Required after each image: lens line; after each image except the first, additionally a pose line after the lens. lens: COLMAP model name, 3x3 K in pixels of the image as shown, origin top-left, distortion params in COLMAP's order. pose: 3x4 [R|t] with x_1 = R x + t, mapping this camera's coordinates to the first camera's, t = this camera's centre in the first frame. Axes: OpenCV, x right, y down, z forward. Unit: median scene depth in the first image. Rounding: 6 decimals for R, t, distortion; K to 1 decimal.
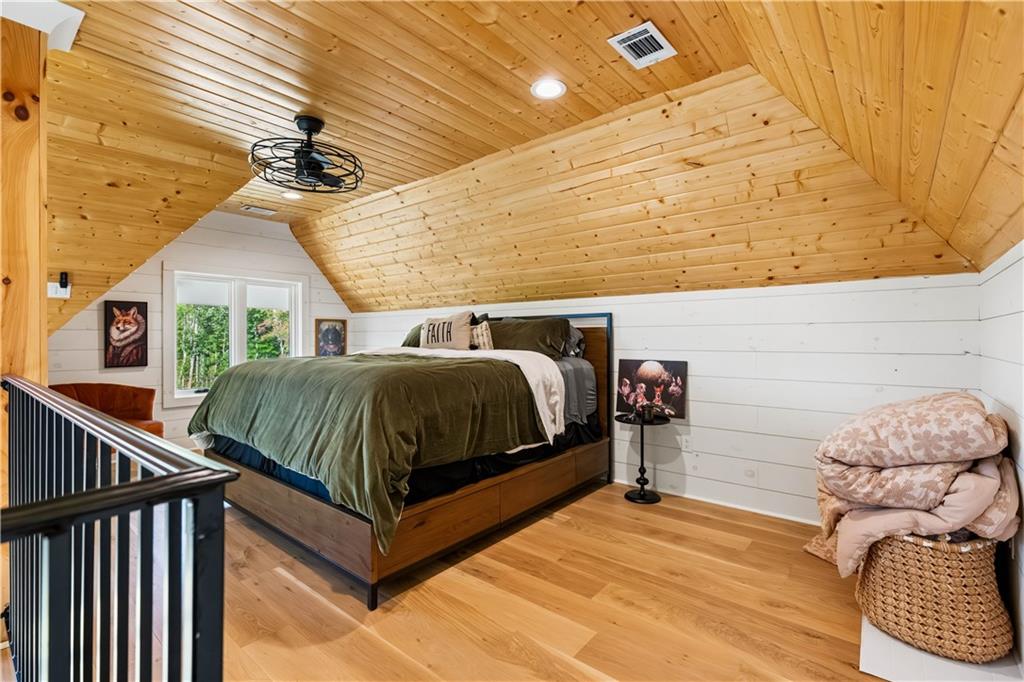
lens RADIAL K [[462.8, 0, 512.7], [0, 462.8, 335.7], [0, 0, 1]] dist [0.001483, 0.000026]
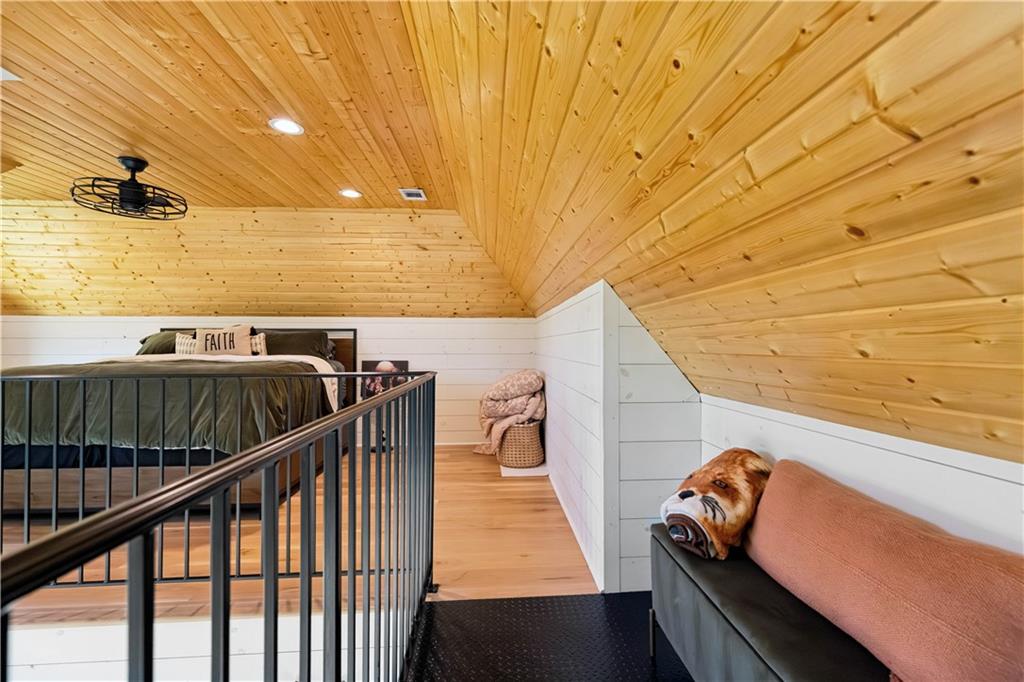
lens RADIAL K [[475.3, 0, 523.0], [0, 475.3, 344.8], [0, 0, 1]] dist [-0.002646, -0.000423]
pose [[0.720819, 0.003733, 0.693114, -0.570555], [-0.005907, 0.999982, 0.000757, -0.004409], [-0.693099, -0.004640, 0.720828, -0.557950]]
